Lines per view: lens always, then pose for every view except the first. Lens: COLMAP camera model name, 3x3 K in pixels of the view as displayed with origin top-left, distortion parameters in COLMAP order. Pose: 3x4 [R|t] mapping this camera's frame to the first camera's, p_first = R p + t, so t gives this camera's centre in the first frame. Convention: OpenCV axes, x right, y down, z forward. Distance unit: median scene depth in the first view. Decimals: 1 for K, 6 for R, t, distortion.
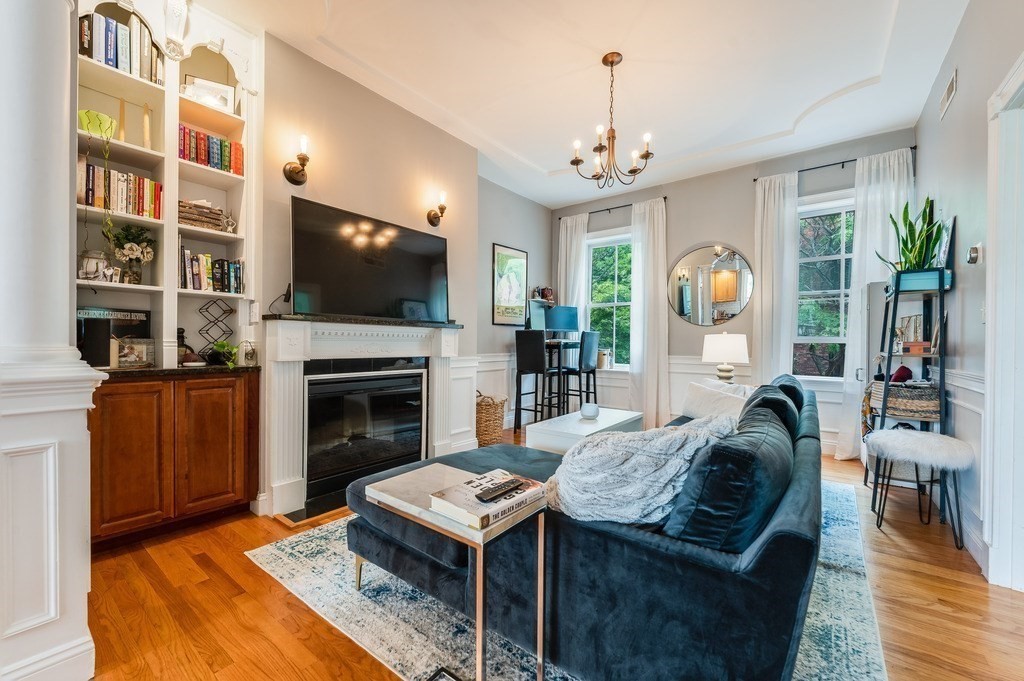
lens RADIAL K [[410.4, 0, 513.6], [0, 410.4, 346.5], [0, 0, 1]] dist [-0.005091, 0.000535]
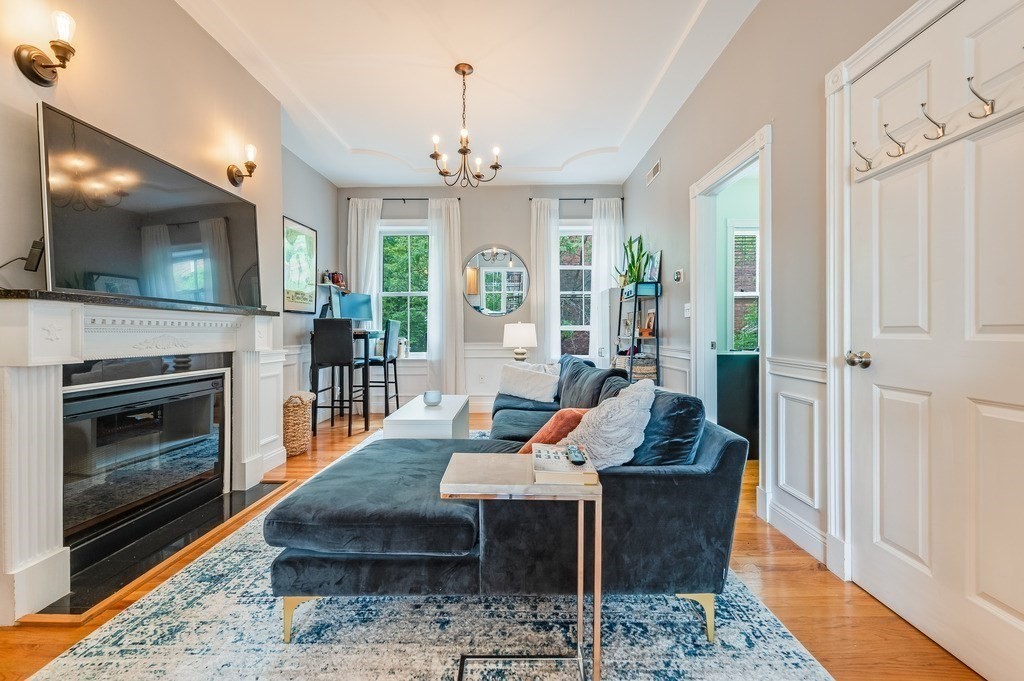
lens RADIAL K [[410.4, 0, 518.6], [0, 410.4, 335.6], [0, 0, 1]] dist [-0.005091, 0.000535]
pose [[0.792481, -0.016392, 0.609676, -0.334679], [0.016081, 0.999853, 0.005979, -0.001975], [-0.609684, 0.005066, 0.792628, 0.059353]]
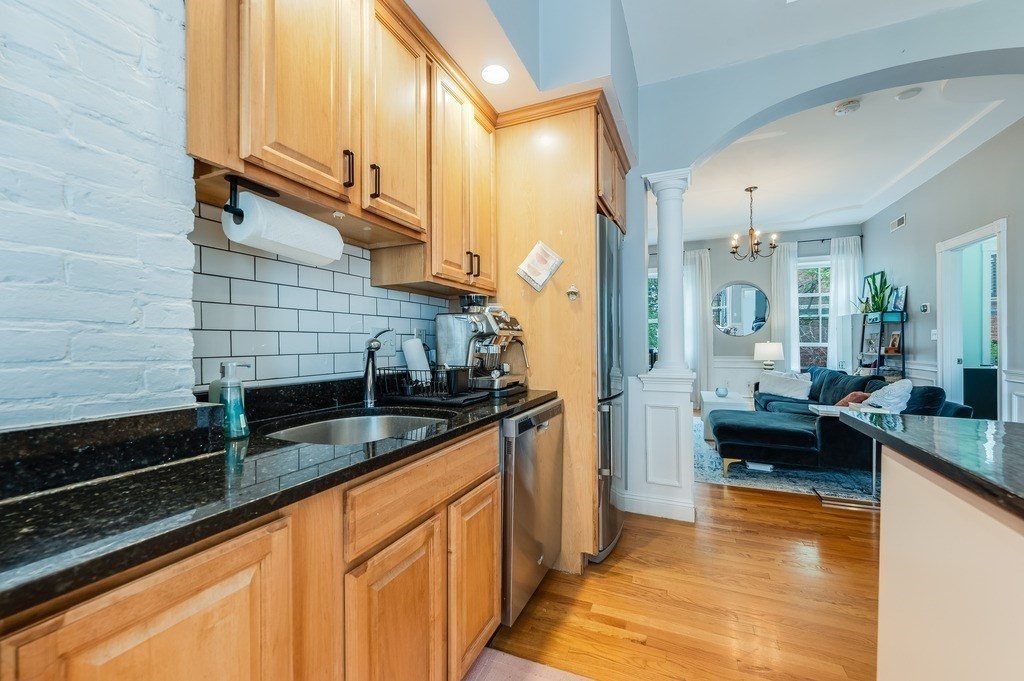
lens RADIAL K [[410.4, 0, 512.8], [0, 410.4, 343.8], [0, 0, 1]] dist [-0.005091, 0.000535]
pose [[0.970149, -0.015556, 0.242009, -1.254834], [0.017337, 0.999836, -0.005232, -0.048735], [-0.241888, 0.009272, 0.970260, -0.476359]]
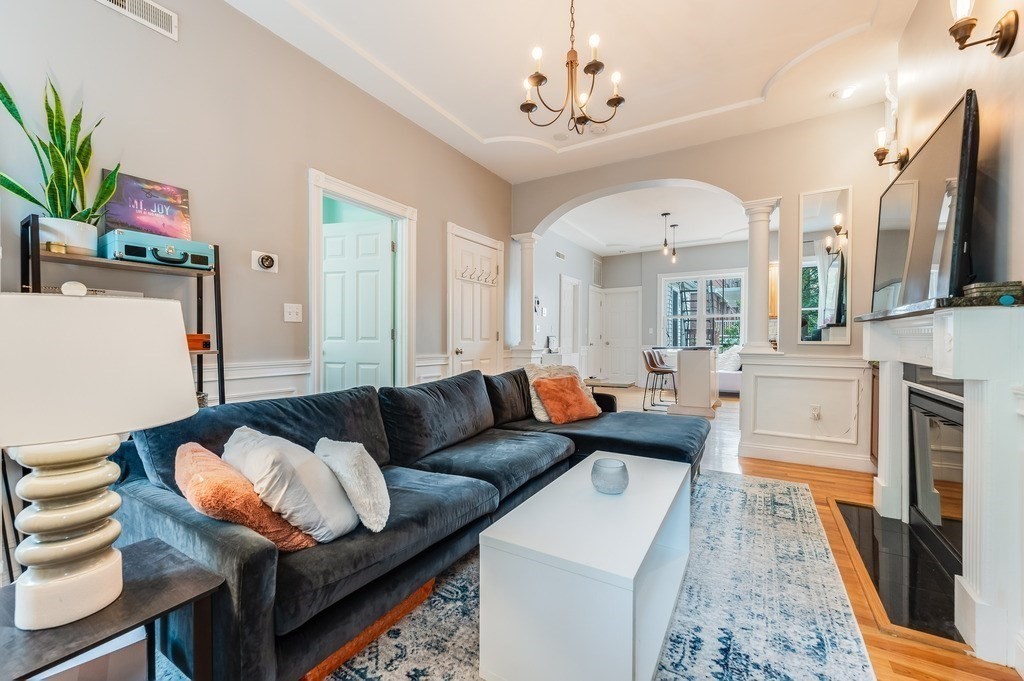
lens RADIAL K [[410.4, 0, 511.4], [0, 410.4, 342.2], [0, 0, 1]] dist [-0.005091, 0.000535]
pose [[-0.994320, -0.008496, -0.106090, 0.440774], [-0.010160, 0.999834, 0.015146, -0.013356], [0.105943, 0.016138, -0.994241, 1.831701]]
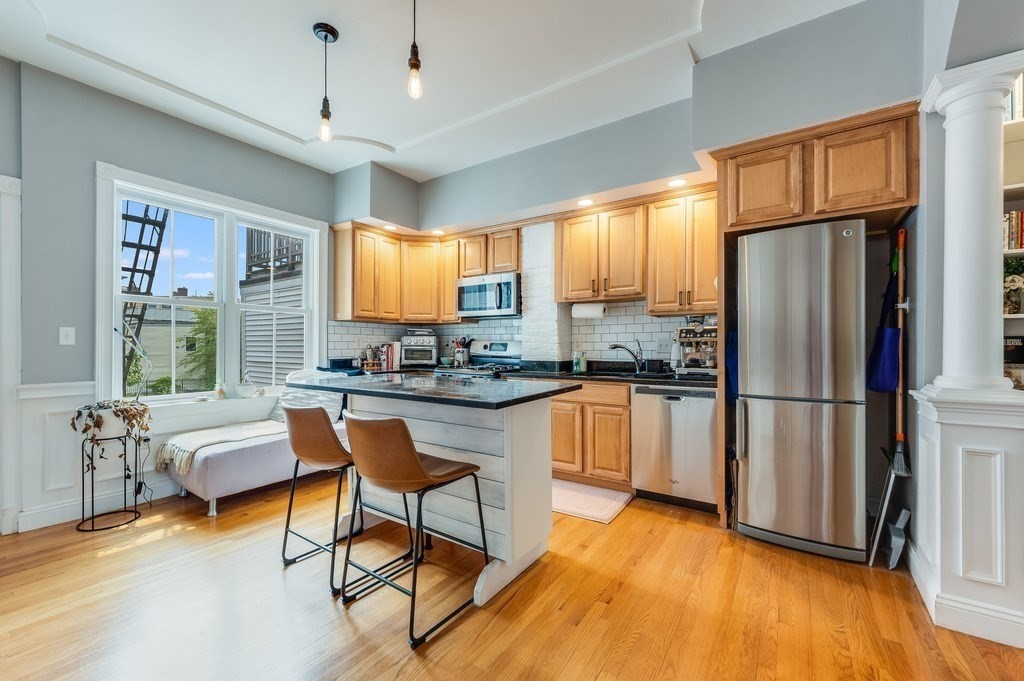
lens RADIAL K [[410.4, 0, 508.2], [0, 410.4, 346.1], [0, 0, 1]] dist [-0.005091, 0.000535]
pose [[0.044261, -0.012171, -0.998946, 0.063443], [-0.007855, 0.999891, -0.012531, -0.036336], [0.998989, 0.008401, 0.044160, -0.311642]]
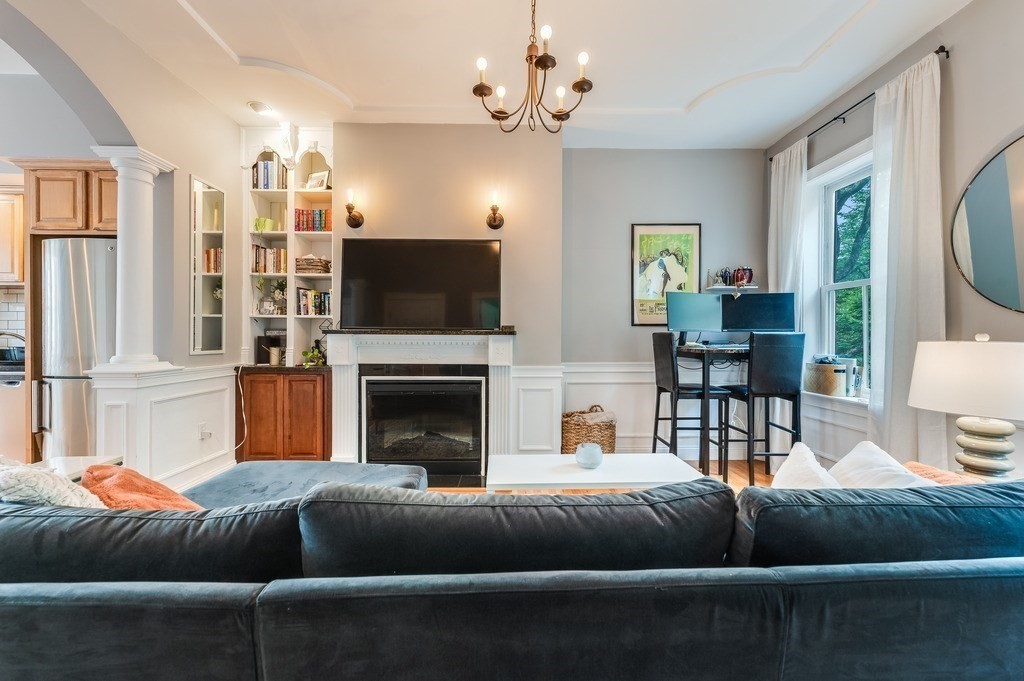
lens RADIAL K [[410.4, 0, 513.6], [0, 410.4, 340.0], [0, 0, 1]] dist [-0.005091, 0.000535]
pose [[0.626816, 0.001145, -0.779167, 0.792273], [-0.004718, 0.999986, -0.002326, -0.041780], [0.779153, 0.005134, 0.626812, 0.582155]]
